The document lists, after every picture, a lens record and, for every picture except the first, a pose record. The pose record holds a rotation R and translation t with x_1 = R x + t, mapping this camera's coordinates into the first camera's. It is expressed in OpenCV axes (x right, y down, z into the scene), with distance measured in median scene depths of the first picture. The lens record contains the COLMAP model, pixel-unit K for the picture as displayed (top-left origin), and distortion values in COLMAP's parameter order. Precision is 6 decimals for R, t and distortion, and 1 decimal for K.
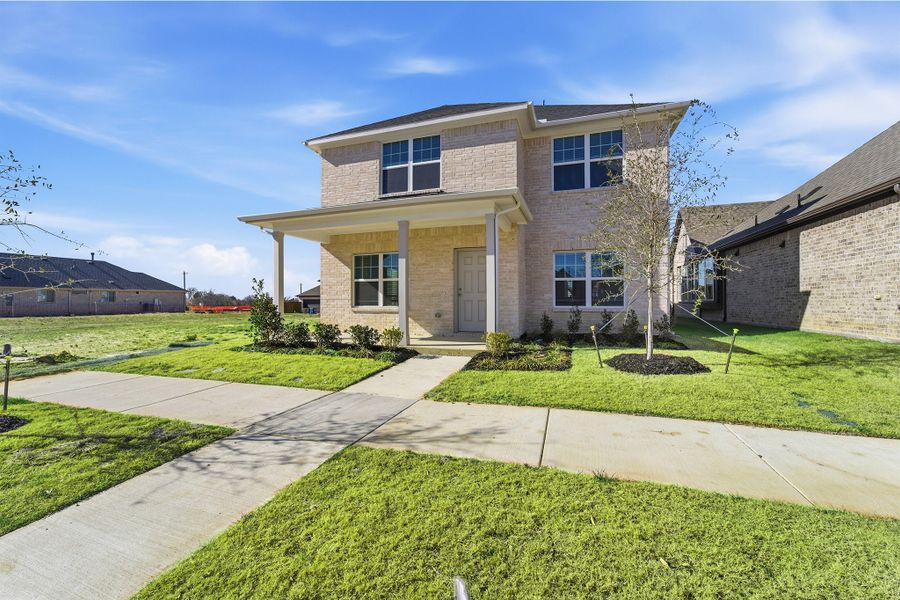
lens RADIAL K [[367.4, 0, 458.0], [0, 367.4, 301.7], [0, 0, 1]] dist [-0.014735, 0.004131]
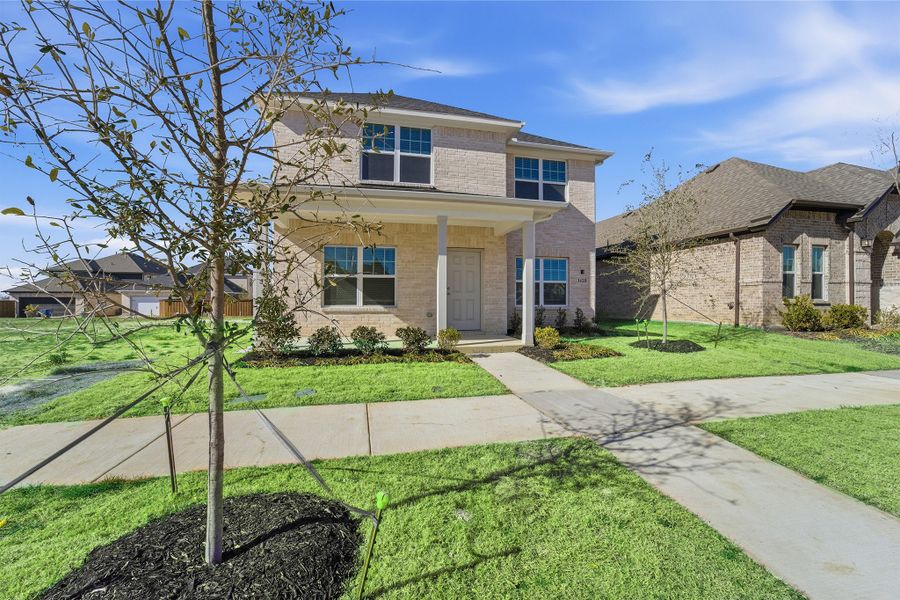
lens RADIAL K [[367.4, 0, 454.7], [0, 367.4, 300.7], [0, 0, 1]] dist [-0.014735, 0.004131]
pose [[0.859408, 0.003841, 0.511275, -0.505813], [-0.002611, 0.999992, -0.003123, 0.002810], [-0.511283, 0.001349, 0.859411, 0.133662]]
